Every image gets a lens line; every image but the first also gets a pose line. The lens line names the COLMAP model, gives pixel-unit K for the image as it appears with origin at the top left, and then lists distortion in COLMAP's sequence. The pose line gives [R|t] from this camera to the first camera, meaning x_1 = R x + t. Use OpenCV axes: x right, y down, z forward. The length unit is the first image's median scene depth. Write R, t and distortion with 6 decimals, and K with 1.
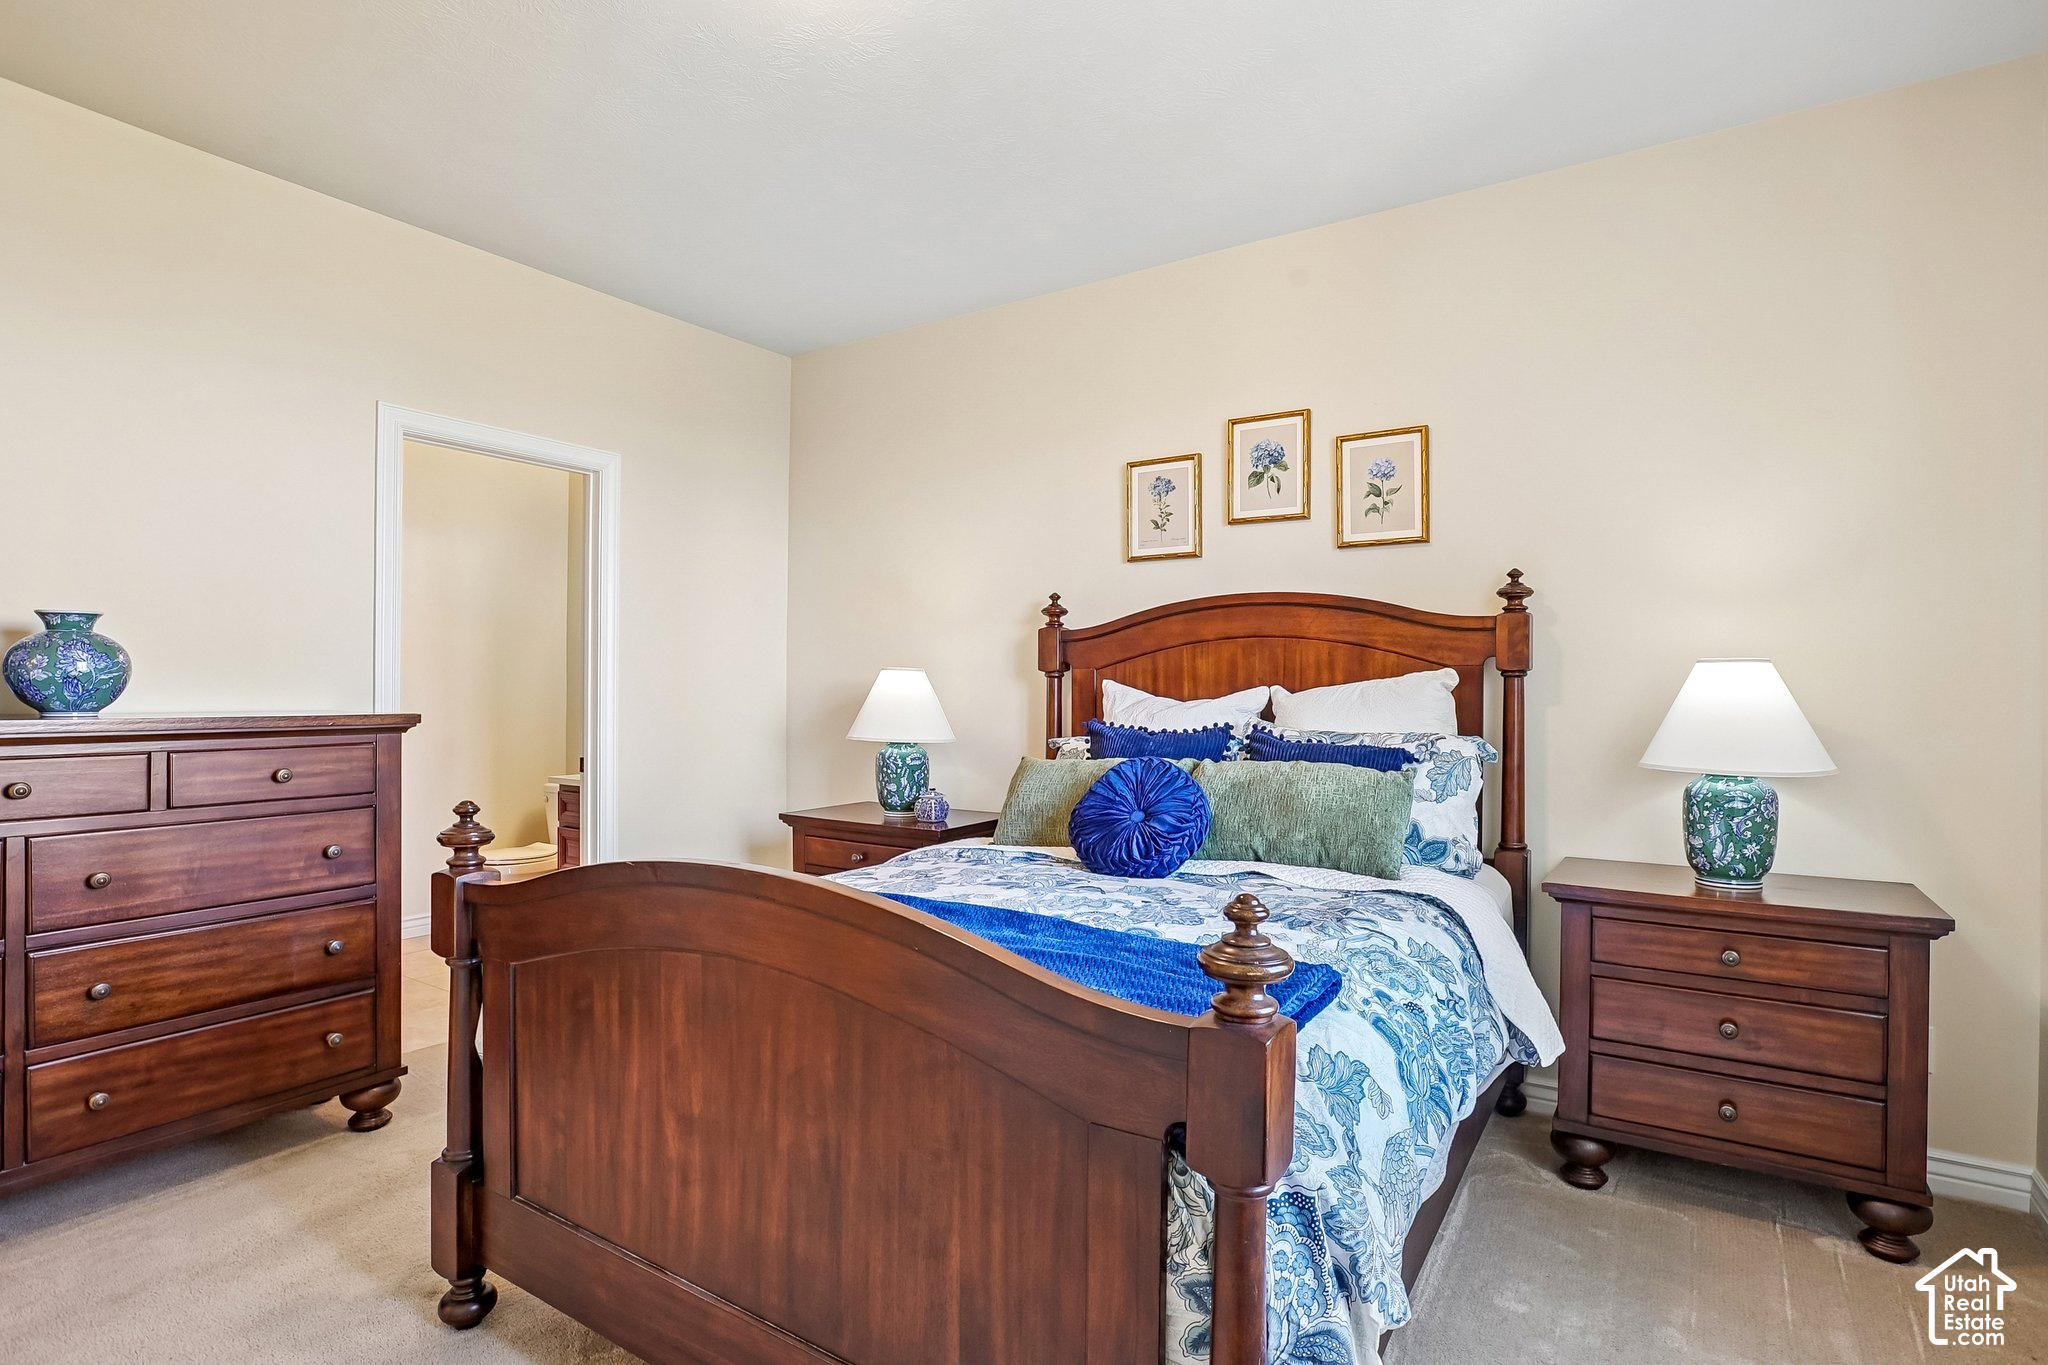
lens RADIAL K [[1010.7, 0, 1062.9], [0, 1010.7, 681.7], [0, 0, 1]] dist [-0.027360, 0.000542]
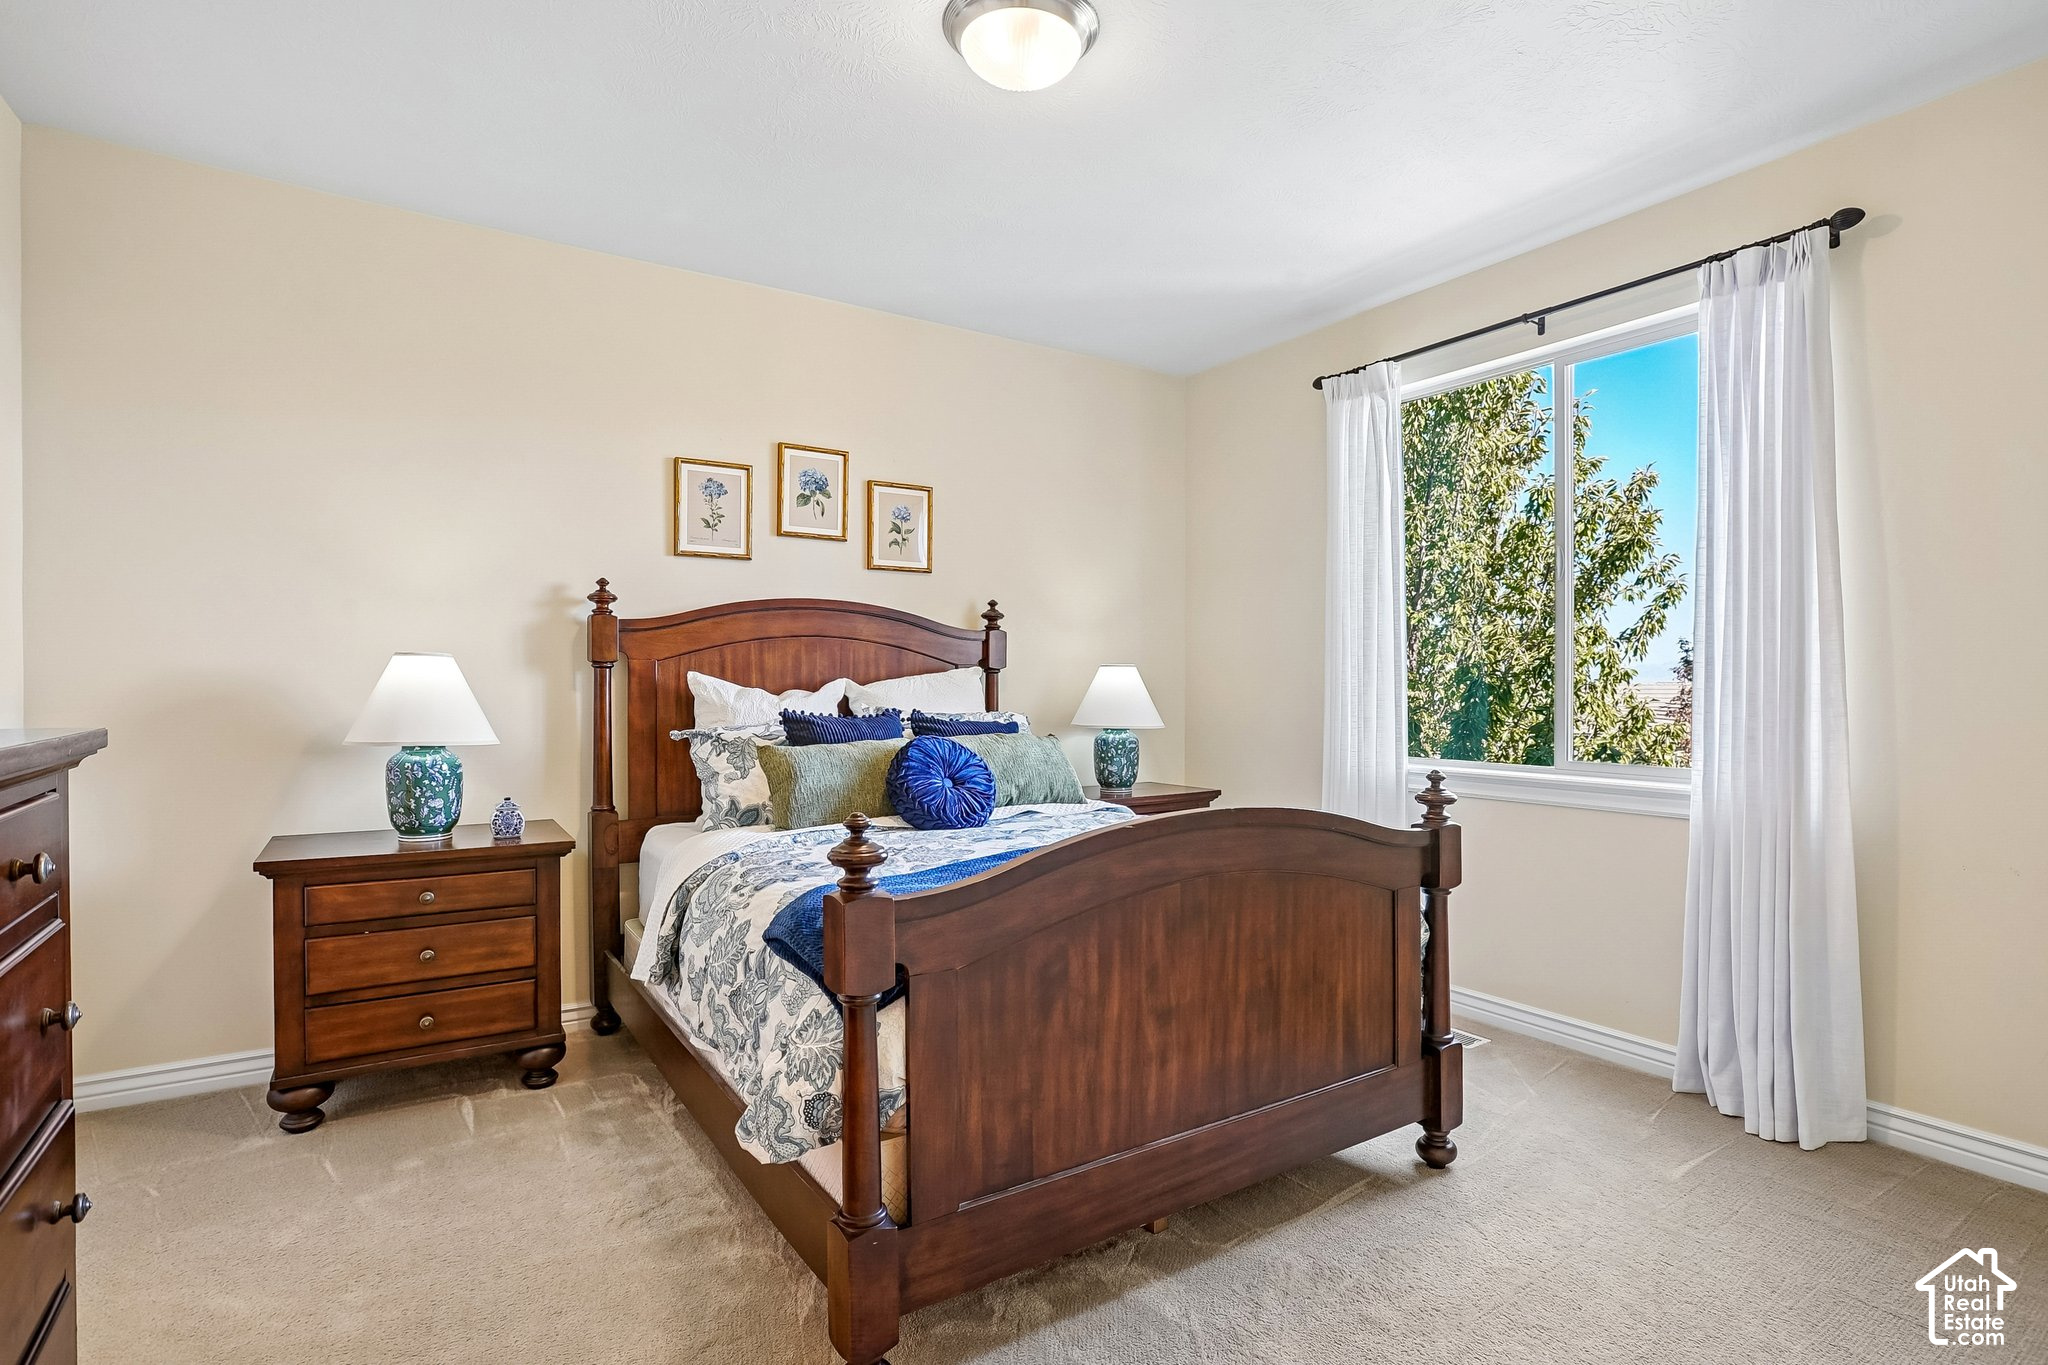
lens RADIAL K [[993.6, 0, 1024.0], [0, 993.6, 682.5], [0, 0, 1]] dist [-0.061519, 0.000105]
pose [[0.422776, -0.003028, 0.906229, -0.783842], [-0.005466, 0.999968, 0.005891, 0.000926], [-0.906218, -0.007444, 0.422746, 0.308114]]
